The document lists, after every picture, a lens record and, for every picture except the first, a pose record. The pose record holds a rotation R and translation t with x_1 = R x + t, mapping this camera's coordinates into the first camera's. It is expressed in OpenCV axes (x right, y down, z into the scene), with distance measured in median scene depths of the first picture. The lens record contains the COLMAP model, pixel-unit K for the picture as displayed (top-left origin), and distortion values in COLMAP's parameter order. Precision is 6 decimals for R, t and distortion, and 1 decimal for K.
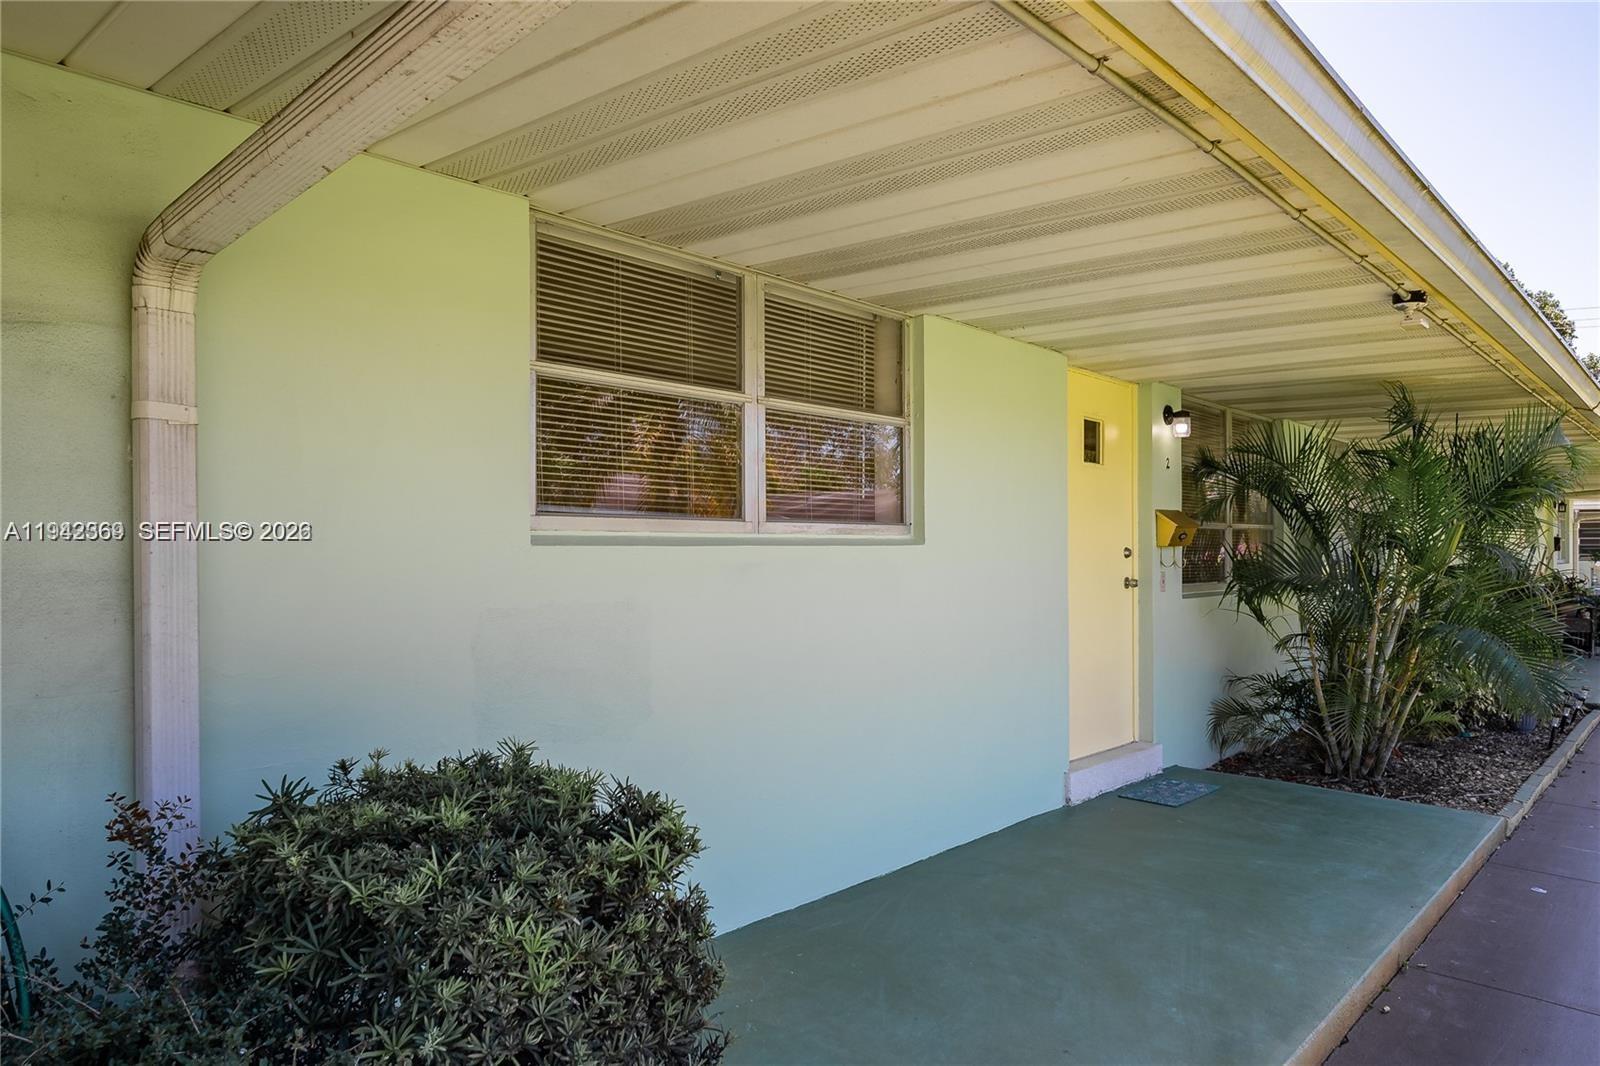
lens RADIAL K [[1075.6, 0, 807.4], [0, 1075.6, 539.2], [0, 0, 1]] dist [-0.005463, -0.003844]
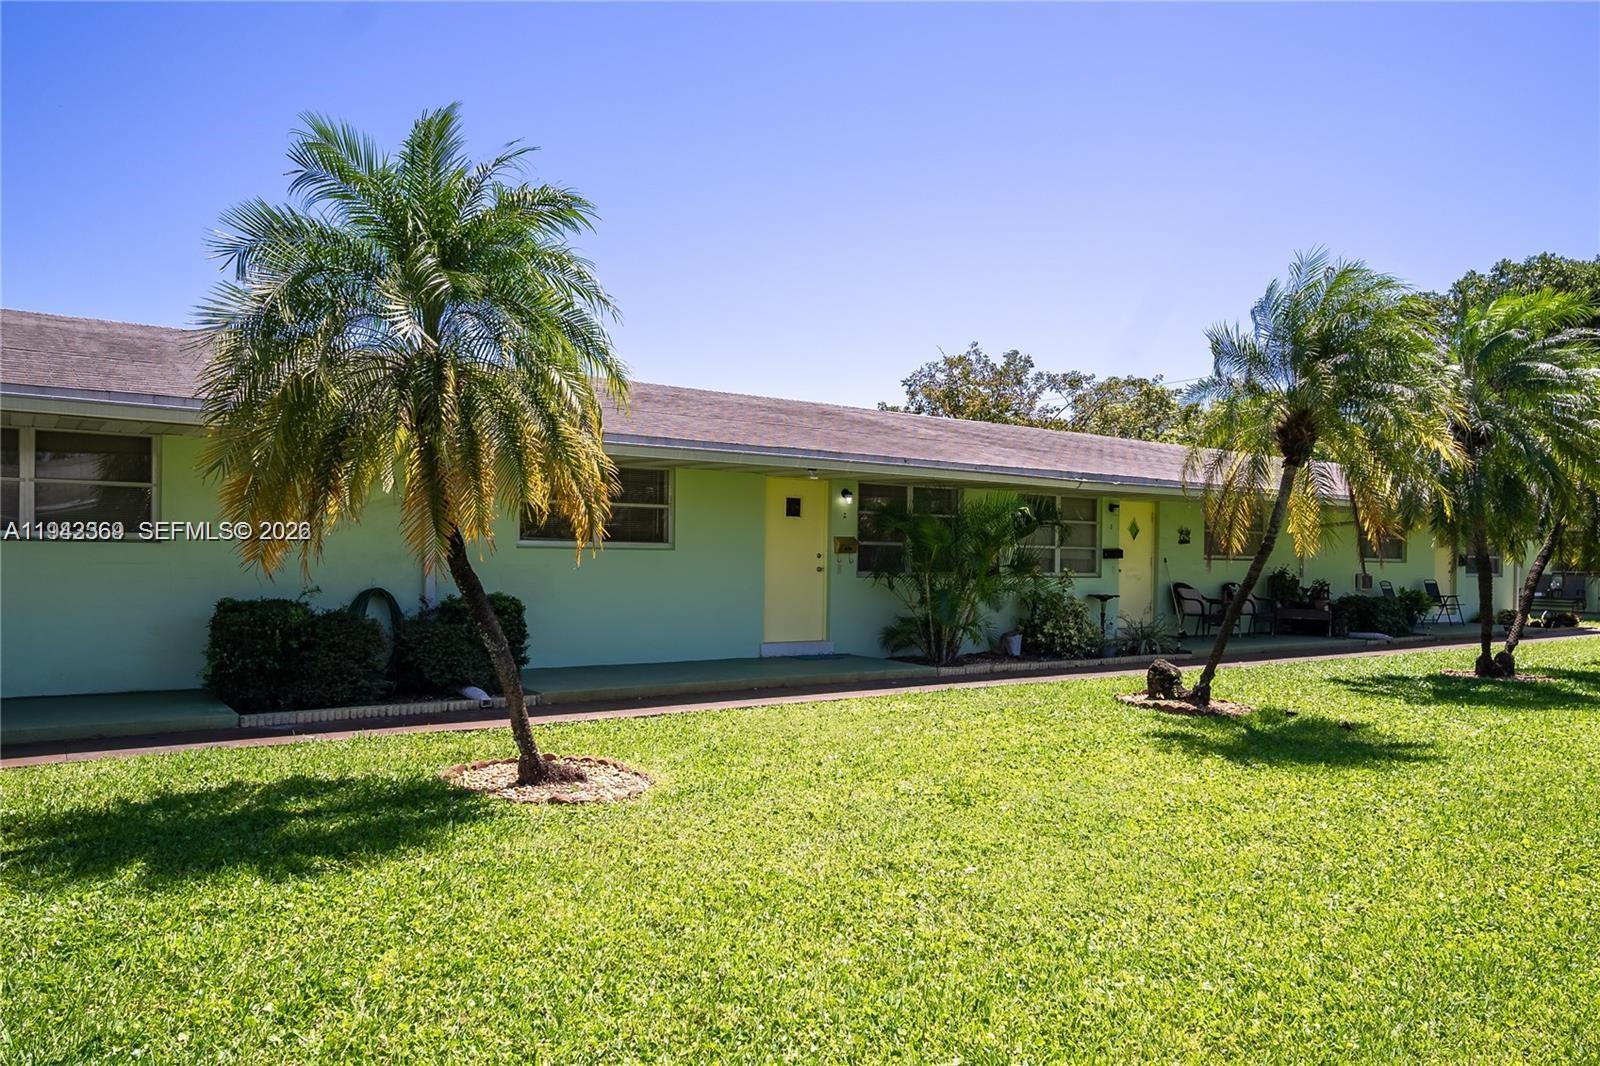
lens RADIAL K [[1111.4, 0, 798.5], [0, 1111.4, 585.1], [0, 0, 1]] dist [-0.001899, 0.001929]
pose [[0.977006, 0.011999, -0.212875, 1.194840], [-0.006554, 0.999634, 0.026266, 0.021024], [0.213112, -0.024267, 0.976726, -2.016277]]
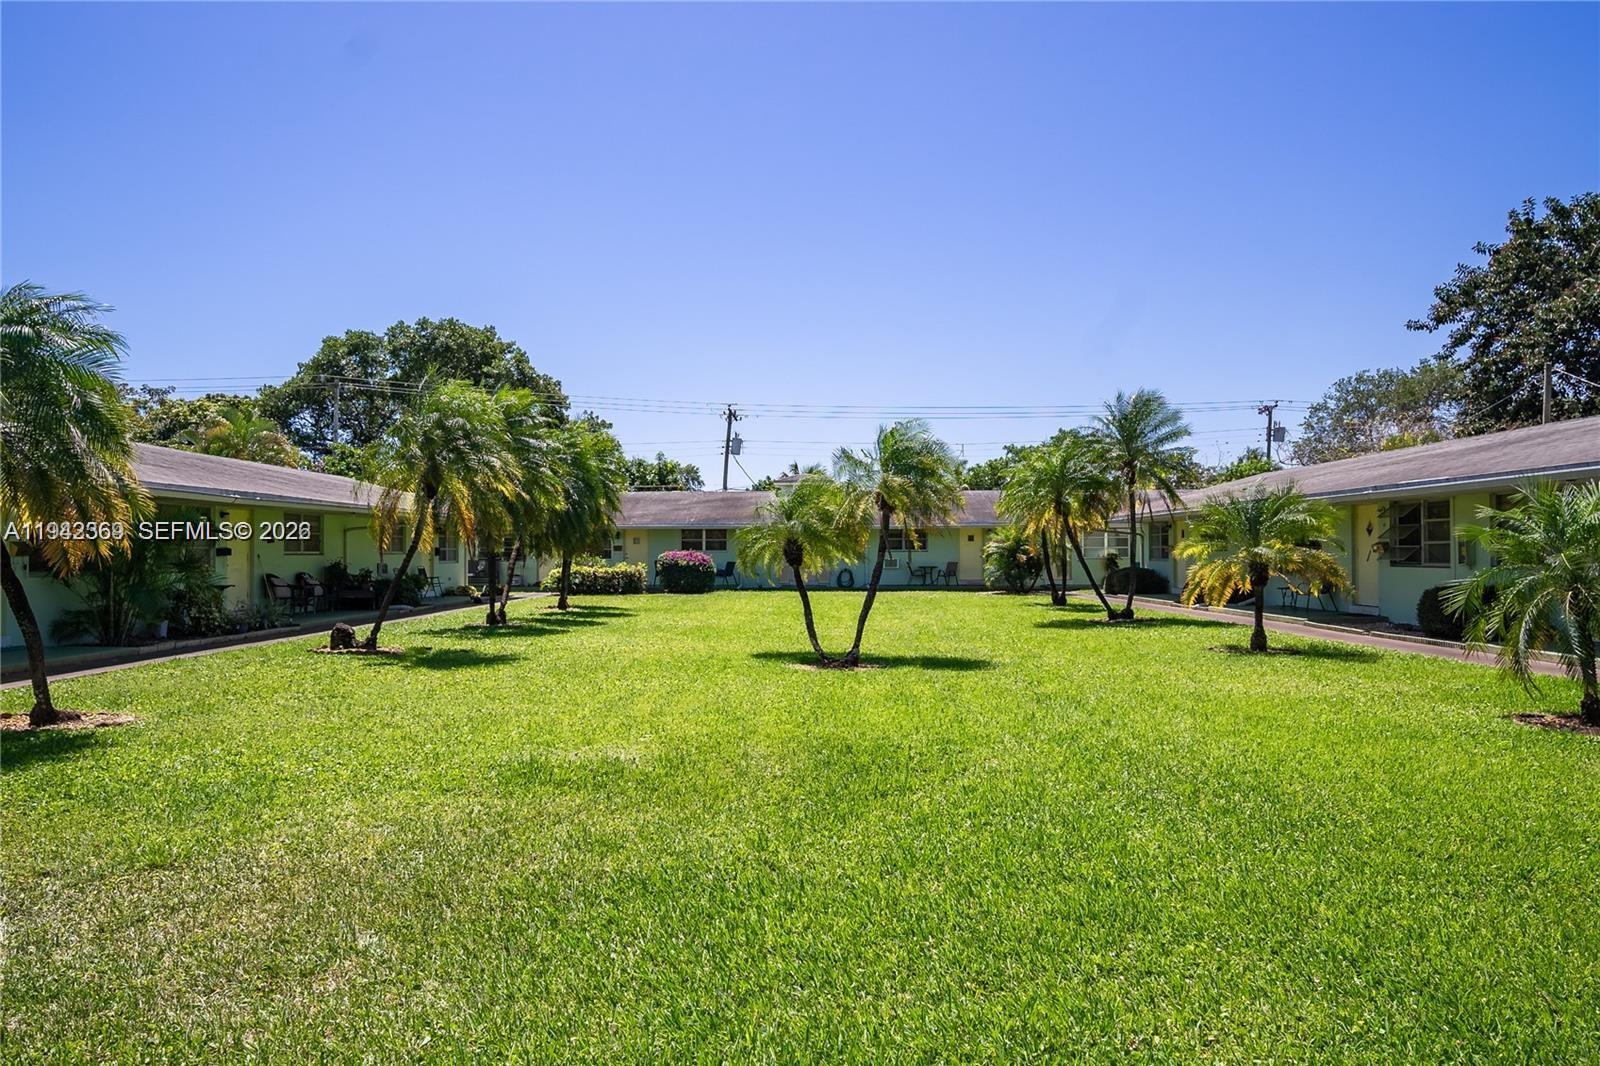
lens RADIAL K [[1075.6, 0, 807.4], [0, 1075.6, 539.2], [0, 0, 1]] dist [-0.005463, -0.003844]
pose [[0.749338, -0.004602, 0.662172, 0.107941], [0.010732, 0.999929, -0.005195, 0.000338], [-0.662101, 0.010999, 0.749334, -3.321736]]
